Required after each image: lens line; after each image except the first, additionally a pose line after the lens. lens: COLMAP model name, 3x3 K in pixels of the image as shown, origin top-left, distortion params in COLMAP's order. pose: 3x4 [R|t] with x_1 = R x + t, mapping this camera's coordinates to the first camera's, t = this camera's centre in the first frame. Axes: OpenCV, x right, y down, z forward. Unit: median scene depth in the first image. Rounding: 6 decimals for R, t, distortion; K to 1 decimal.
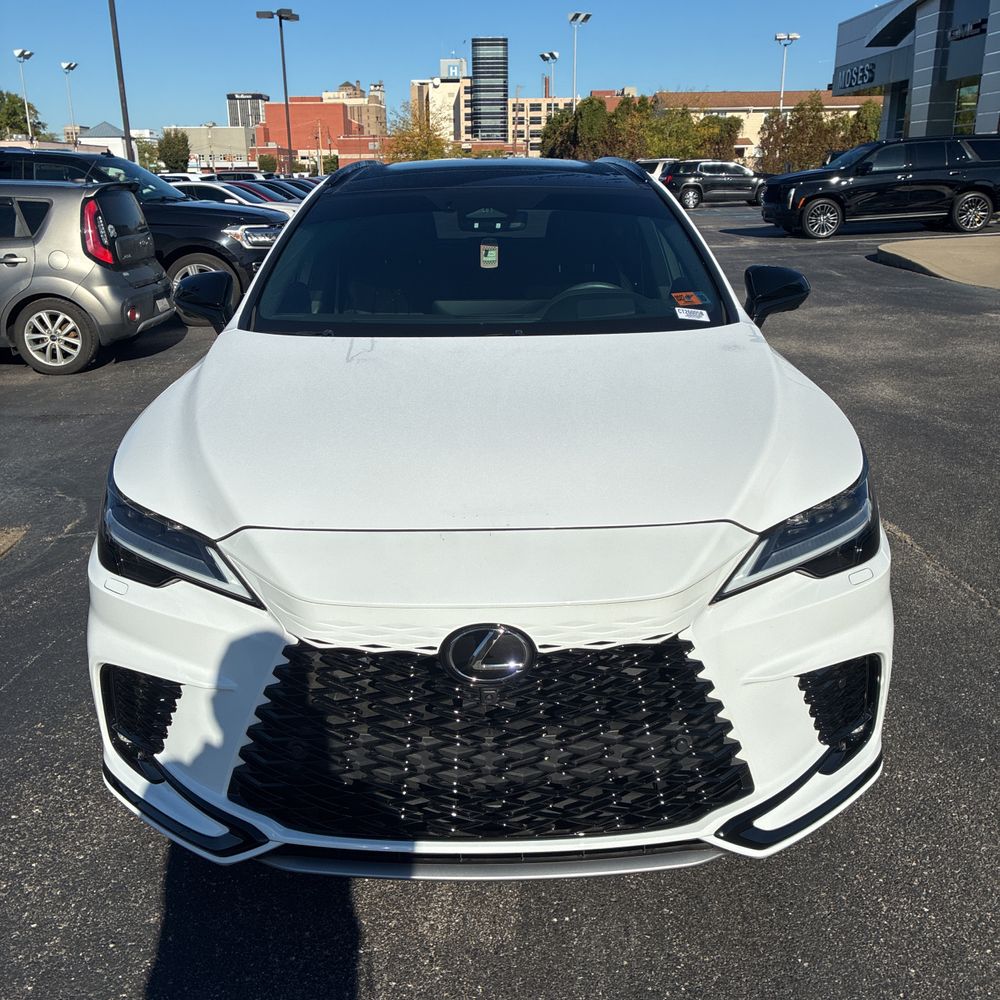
lens RADIAL K [[1011.9, 0, 500.0], [0, 1011.9, 500.0], [0, 0, 1]] dist [0.051437, -0.043130]
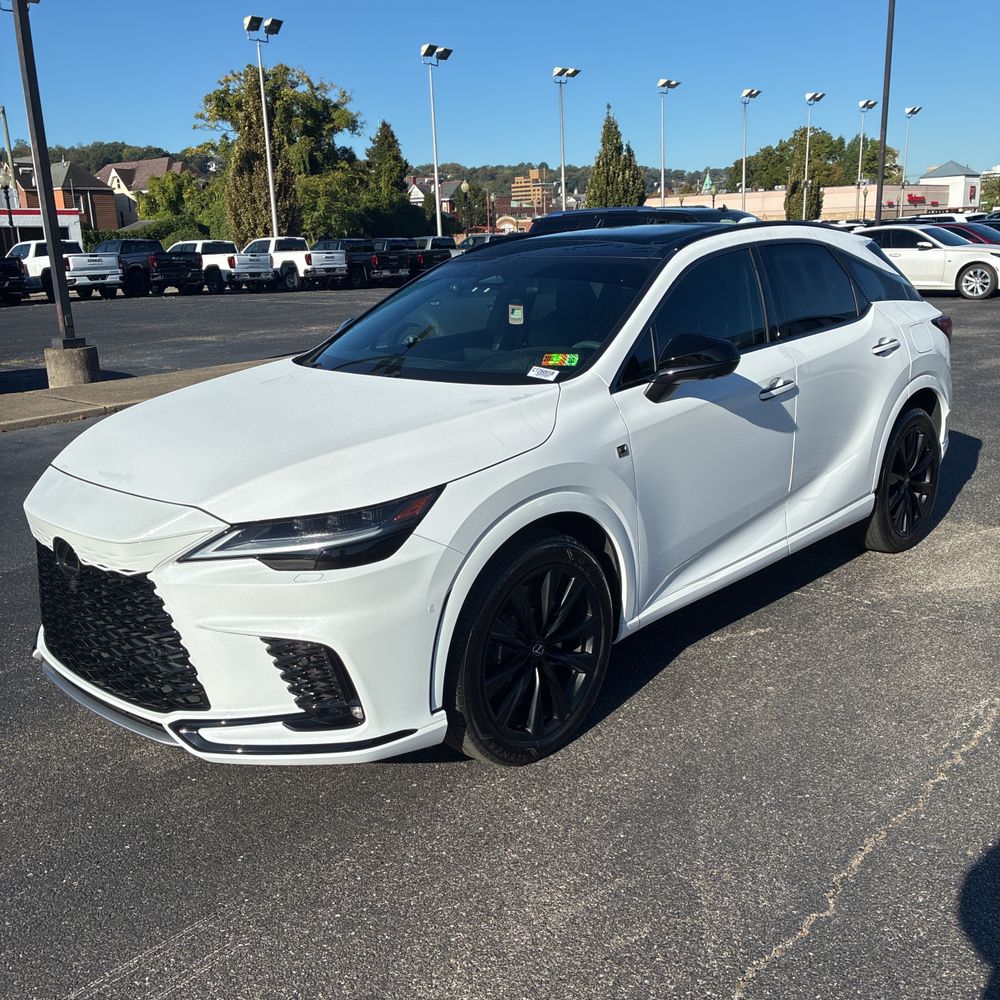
lens RADIAL K [[1011.9, 0, 500.0], [0, 1011.9, 500.0], [0, 0, 1]] dist [0.051437, -0.043130]
pose [[0.722766, 0.167146, -0.670575, 0.094129], [-0.190352, 0.980928, 0.039337, -0.008008], [0.664361, 0.099214, 0.740798, 0.014538]]
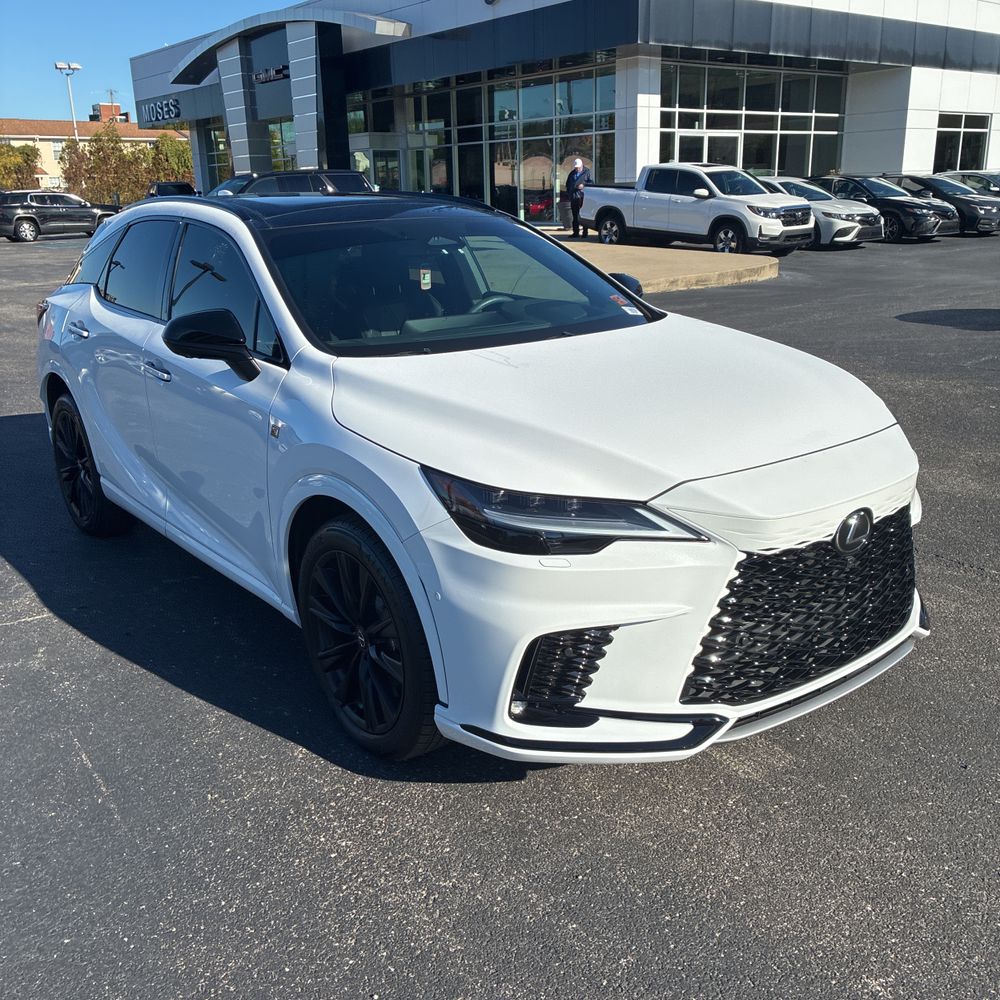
lens RADIAL K [[1008.8, 0, 486.1], [0, 1008.8, 499.6], [0, 0, 1]] dist [0.046329, -0.002866]
pose [[0.794839, -0.187993, 0.576966, -0.076029], [0.203284, 0.978354, 0.038731, -0.003314], [-0.571758, 0.086503, 0.815849, 0.006797]]
